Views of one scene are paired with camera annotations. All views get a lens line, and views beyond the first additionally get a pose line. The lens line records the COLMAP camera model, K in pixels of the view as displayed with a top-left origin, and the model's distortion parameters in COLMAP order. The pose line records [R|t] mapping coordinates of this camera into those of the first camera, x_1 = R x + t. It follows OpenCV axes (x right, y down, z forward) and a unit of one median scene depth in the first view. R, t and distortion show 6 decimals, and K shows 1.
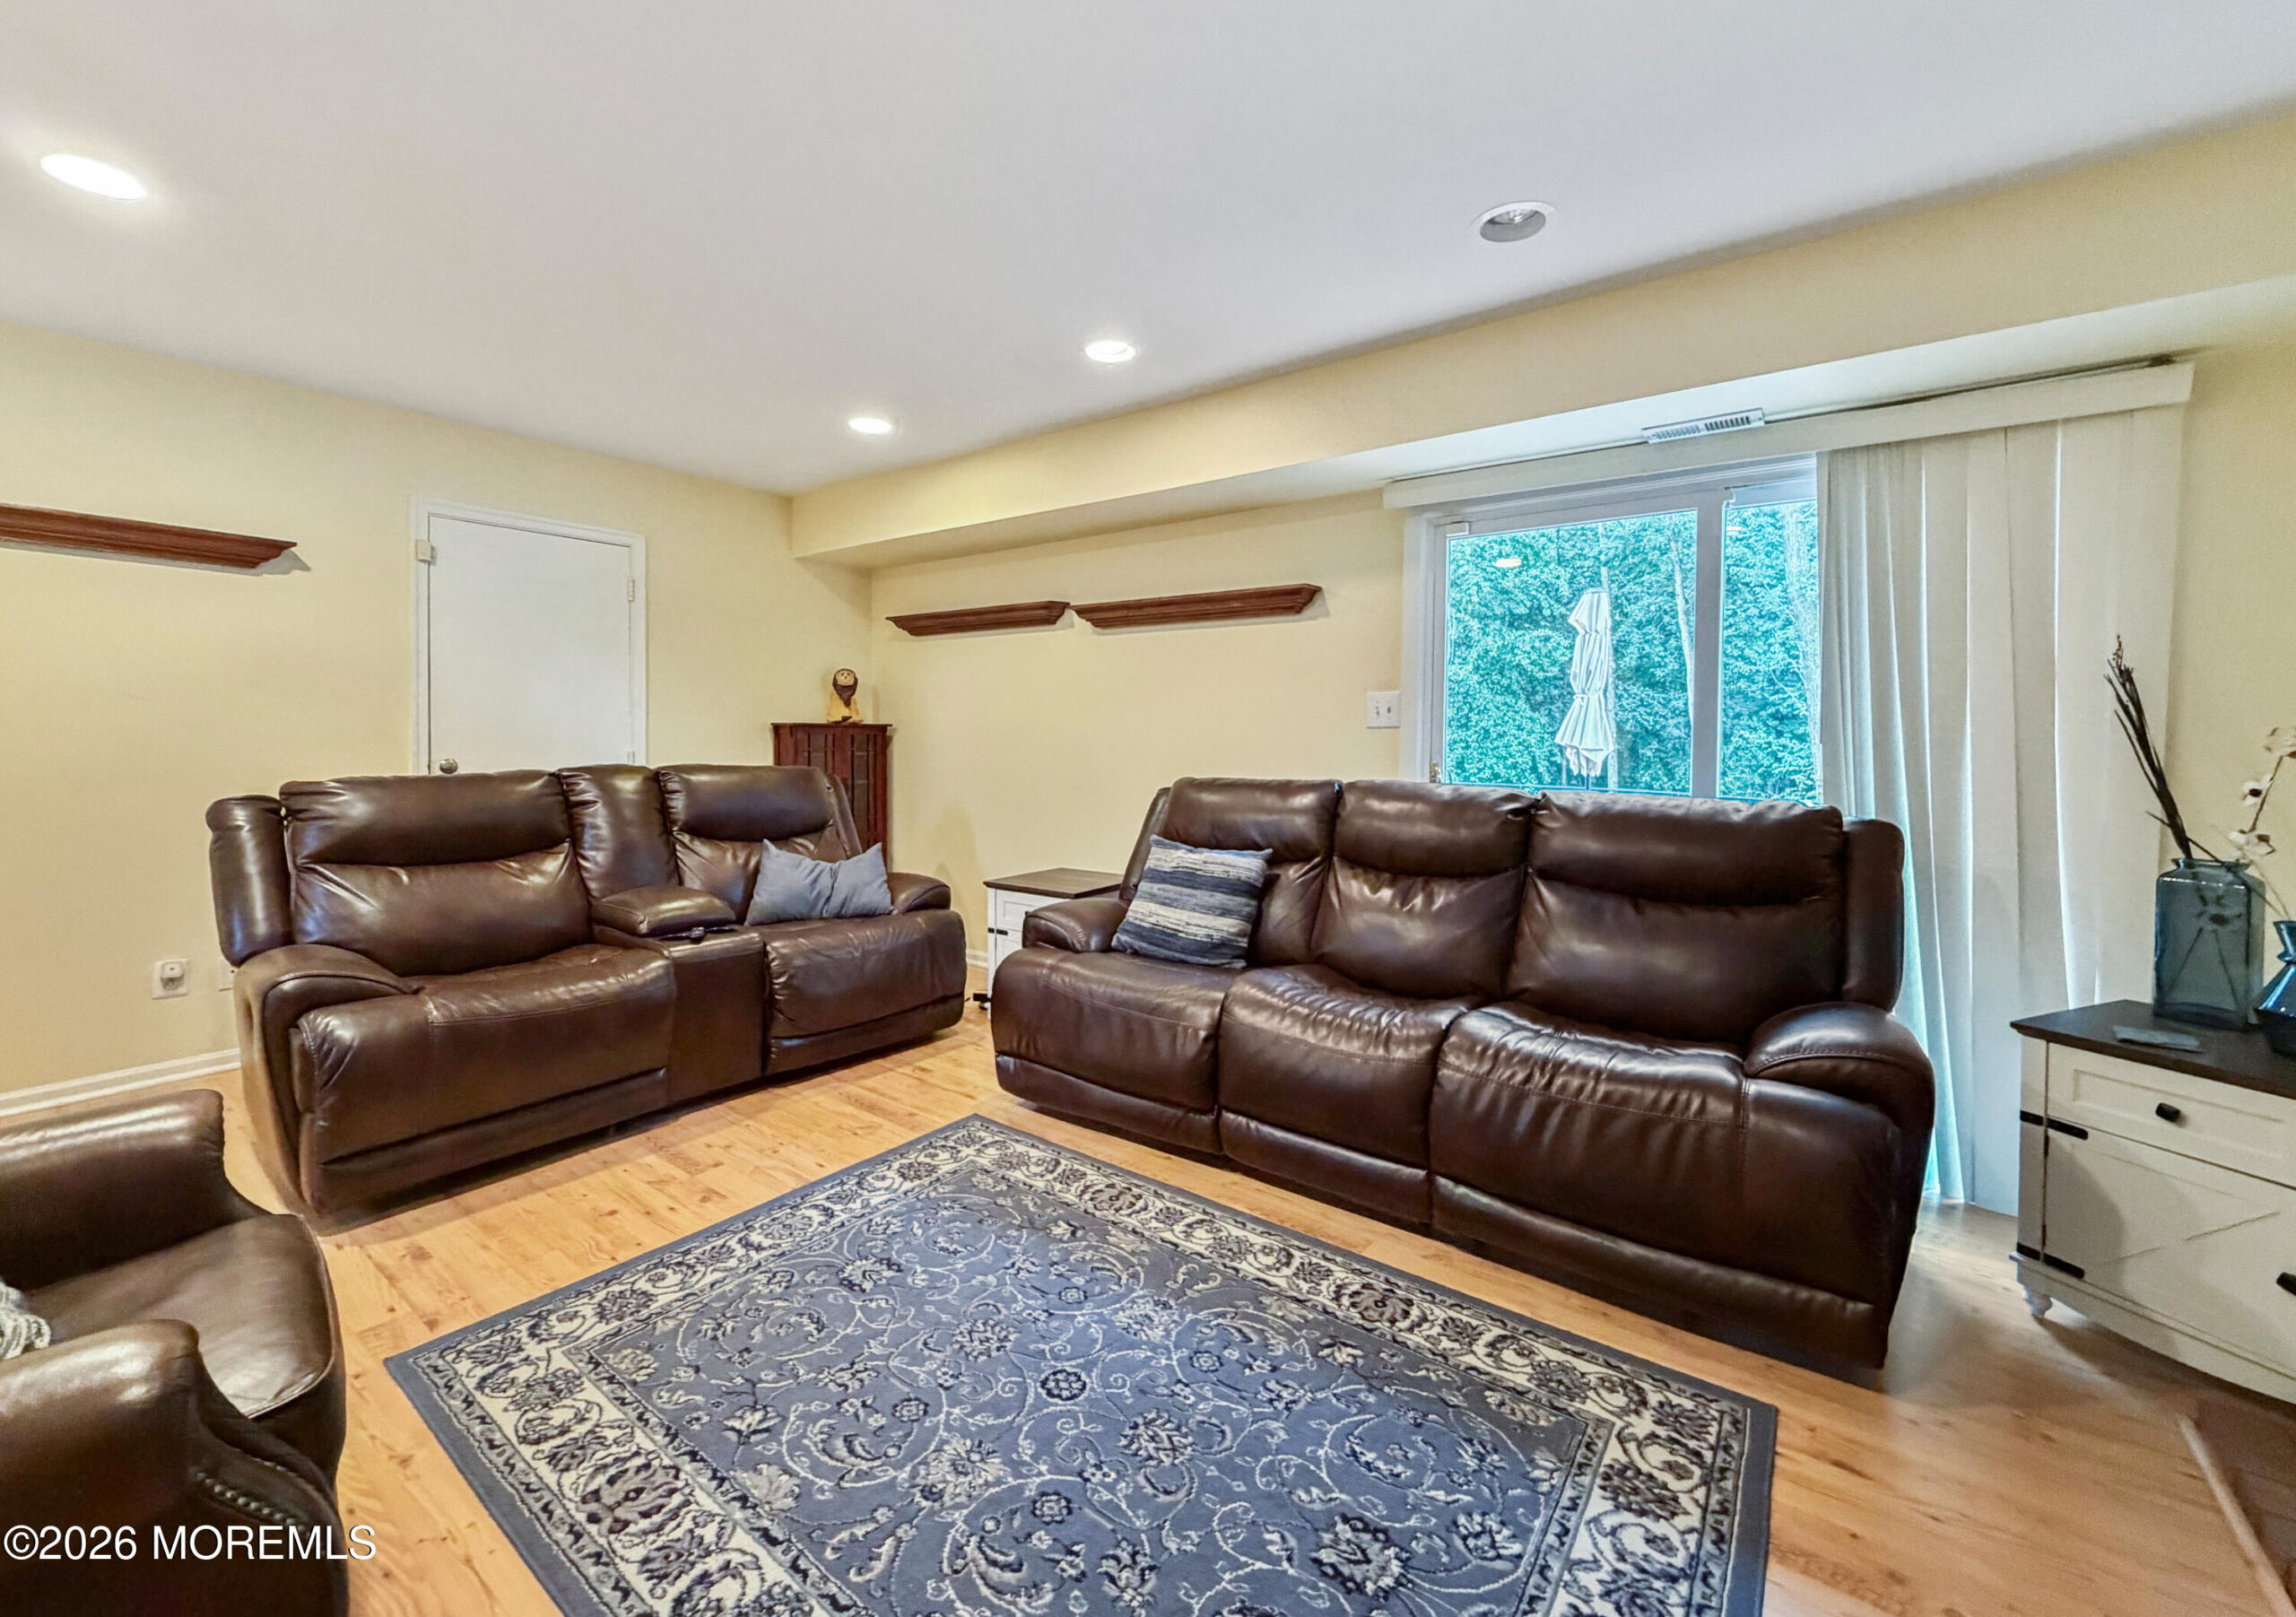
lens RADIAL K [[937.8, 0, 1136.8], [0, 937.8, 750.5], [0, 0, 1]] dist [0.000286, -0.000335]
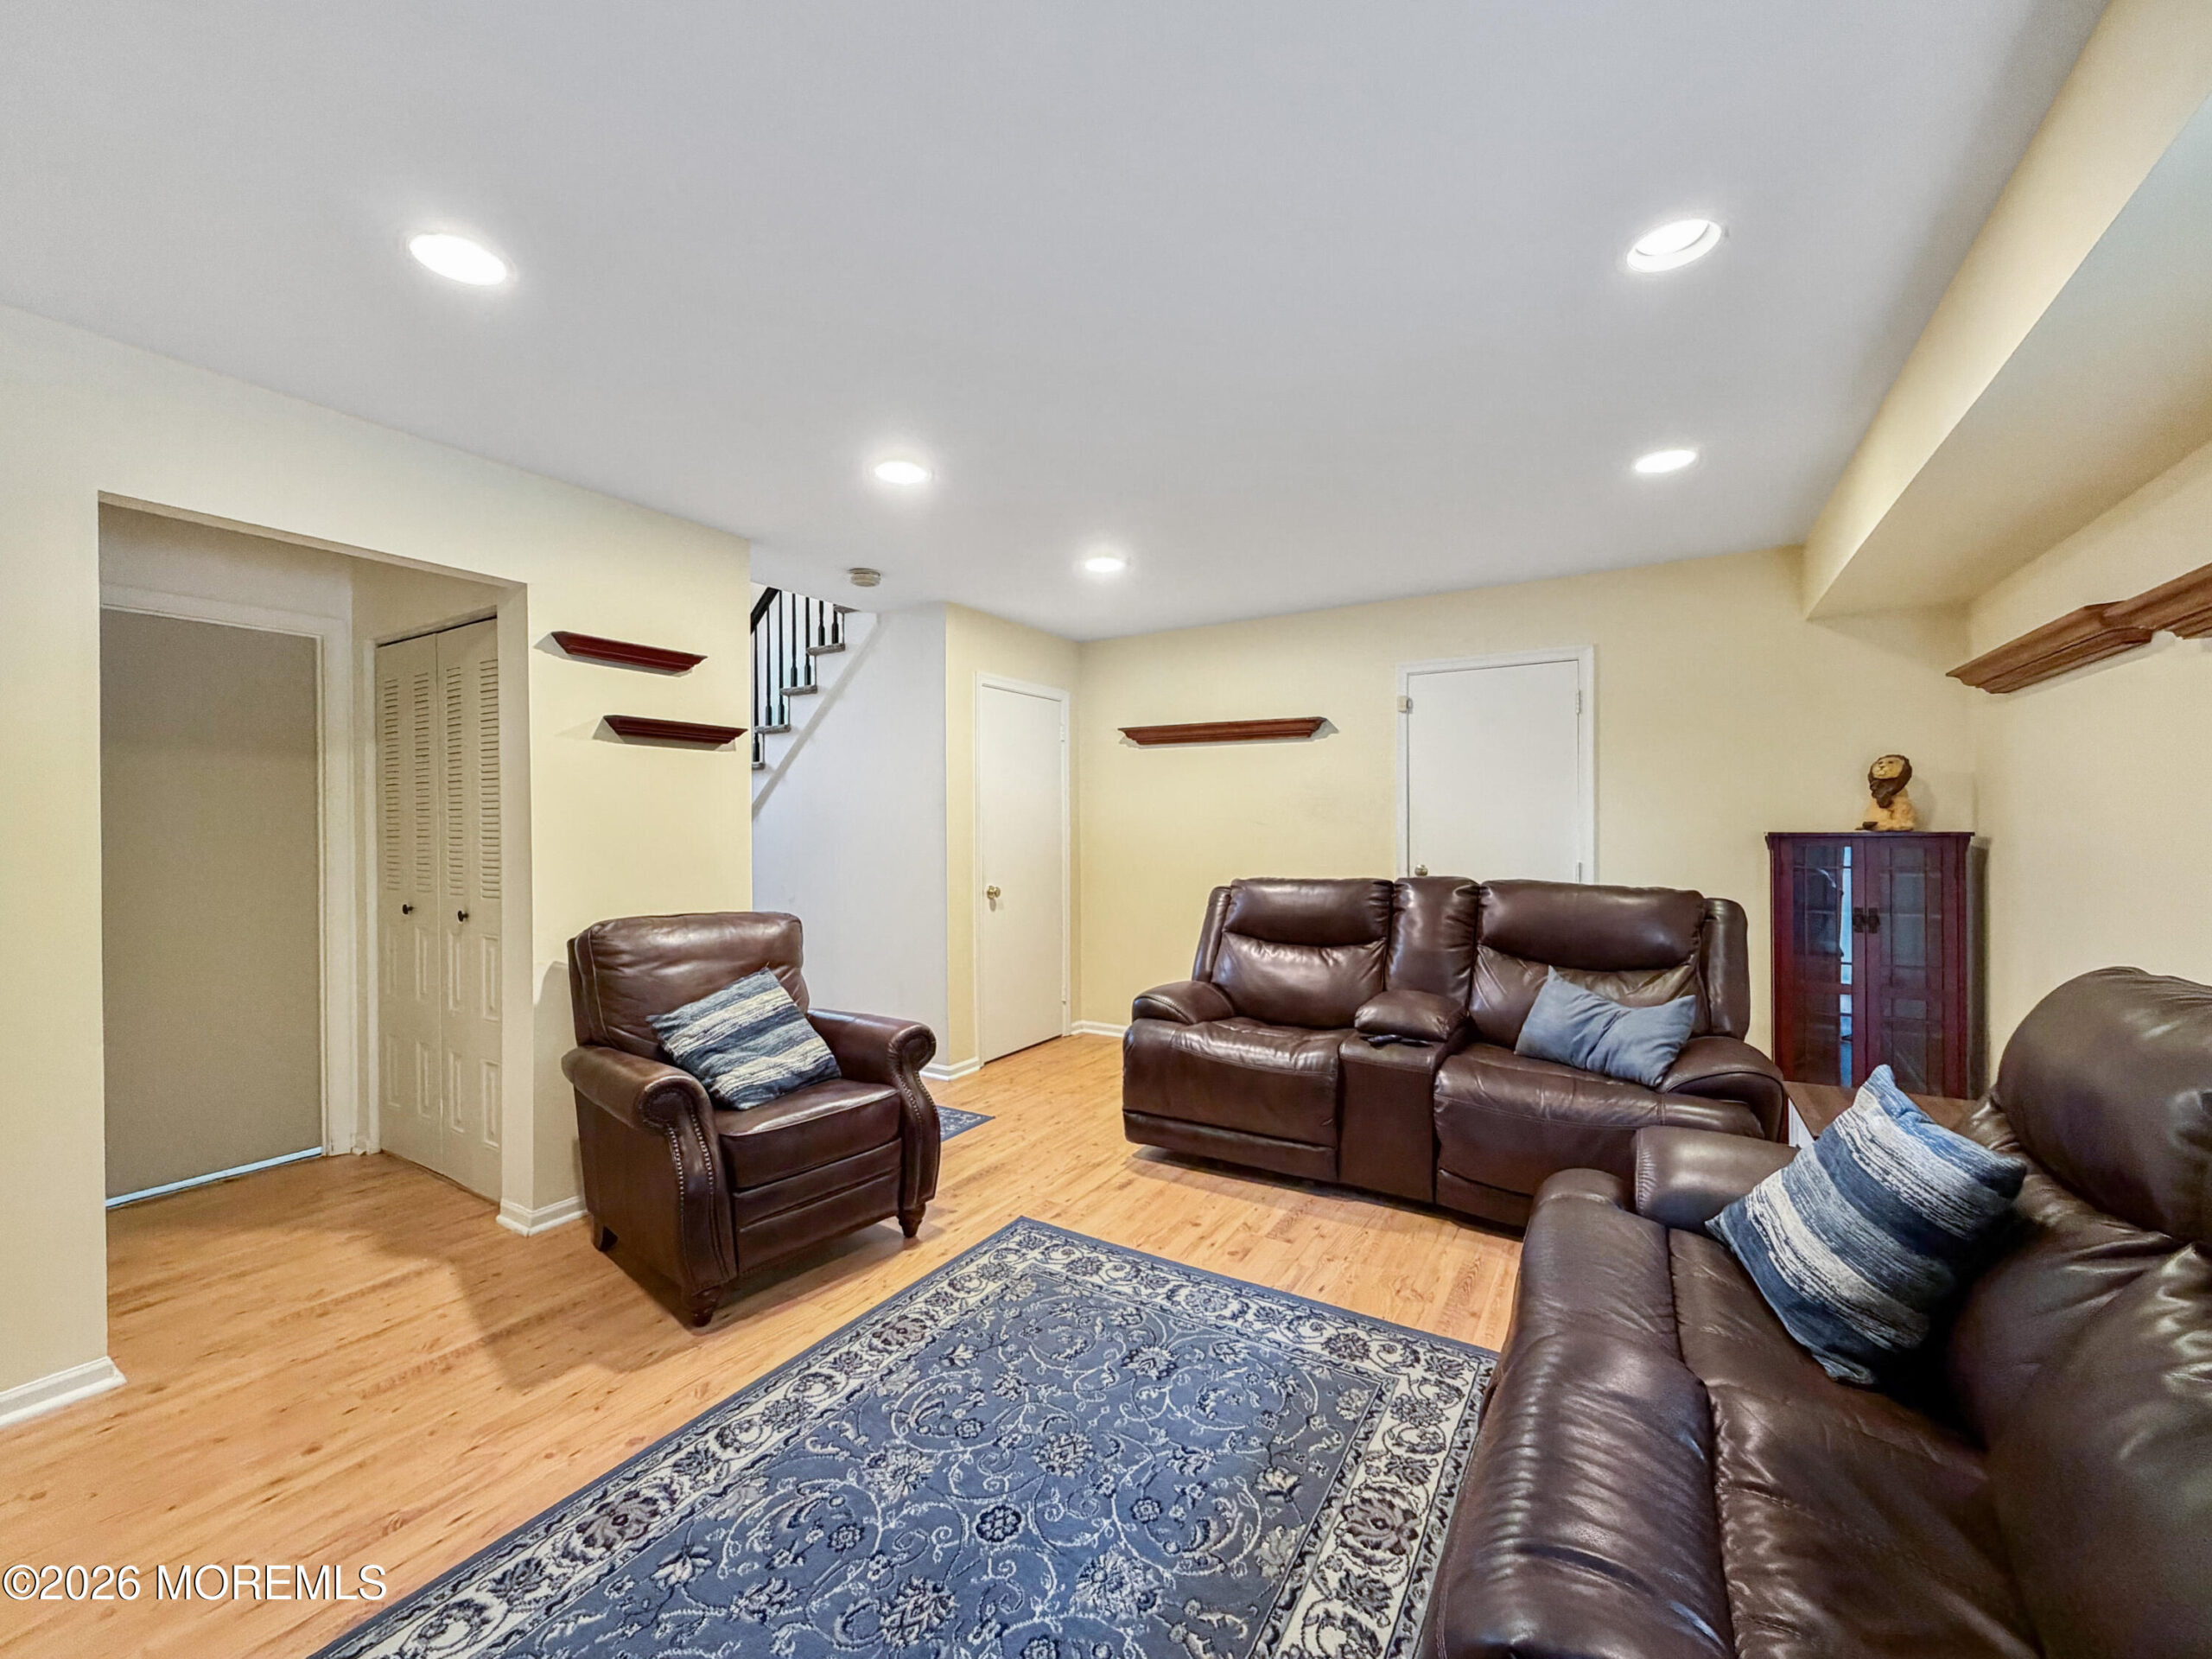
lens RADIAL K [[882.5, 0, 1100.4], [0, 882.5, 831.0], [0, 0, 1]] dist [-0.000425, -0.000083]
pose [[0.103135, -0.002658, -0.994664, 0.689024], [-0.009810, 0.999945, -0.003690, -0.049501], [0.994619, 0.010138, 0.103104, 0.789362]]
